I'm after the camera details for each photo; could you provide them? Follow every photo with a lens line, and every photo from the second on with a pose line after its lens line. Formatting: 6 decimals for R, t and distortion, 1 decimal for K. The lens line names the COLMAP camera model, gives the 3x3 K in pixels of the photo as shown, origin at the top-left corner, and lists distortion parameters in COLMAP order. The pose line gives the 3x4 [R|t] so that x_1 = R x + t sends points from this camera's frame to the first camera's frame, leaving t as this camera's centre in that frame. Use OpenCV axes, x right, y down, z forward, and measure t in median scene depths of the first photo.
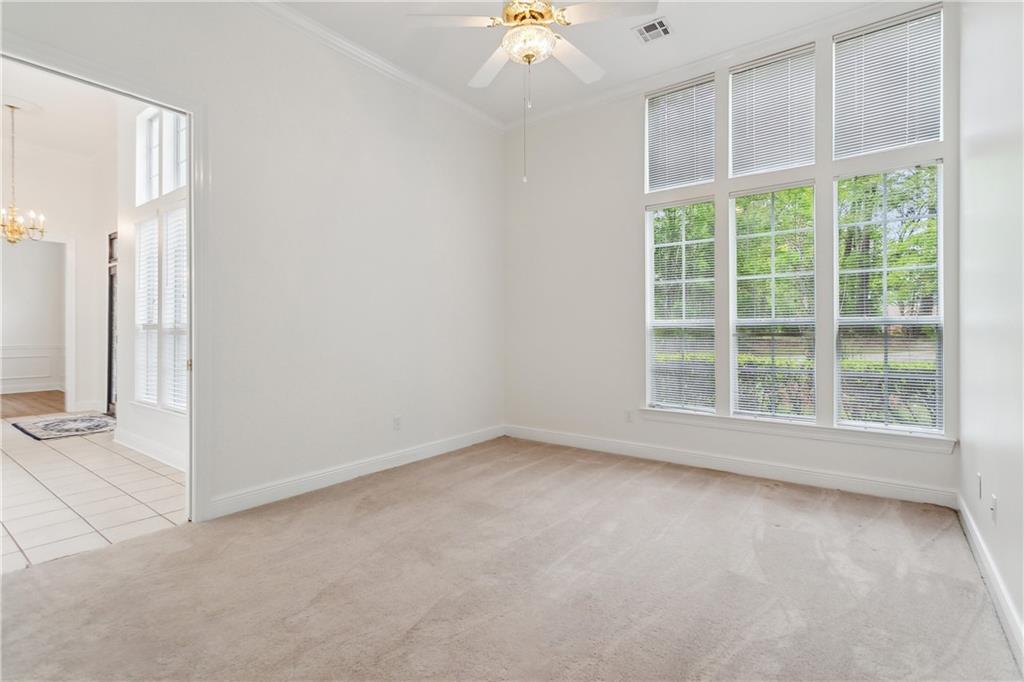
lens RADIAL K [[493.1, 0, 510.4], [0, 493.1, 327.1], [0, 0, 1]] dist [0.003510, 0.001133]
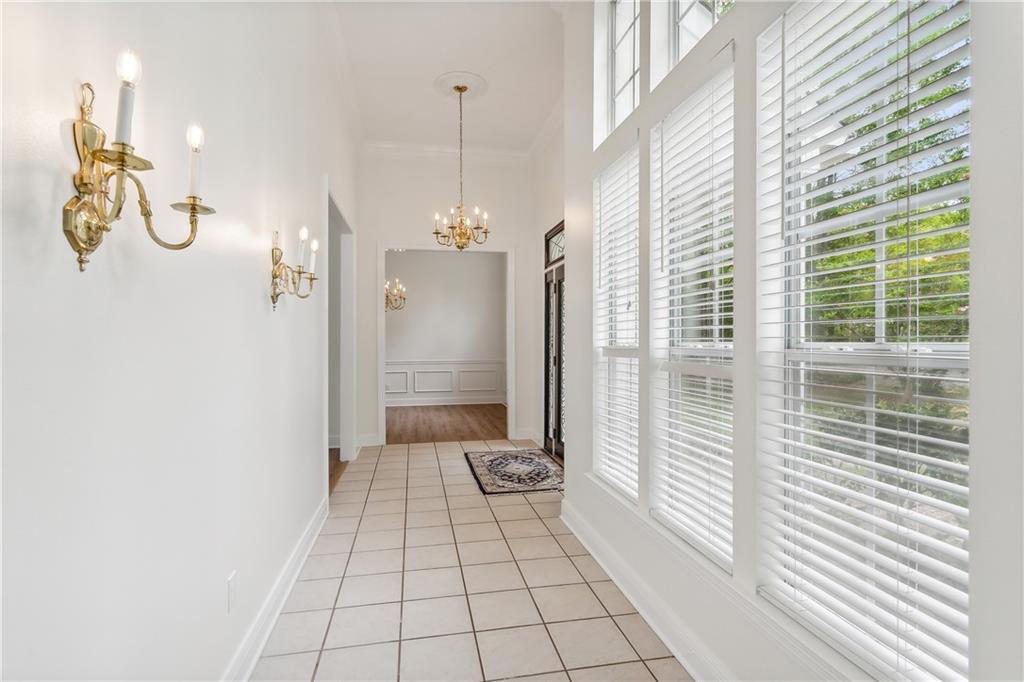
lens RADIAL K [[493.0, 0, 507.1], [0, 493.0, 340.0], [0, 0, 1]] dist [0.001372, 0.000212]
pose [[0.744908, -0.003718, -0.667157, -0.348778], [0.005037, 0.999987, 0.000051, -0.011476], [0.667148, -0.003399, 0.744917, 0.385784]]
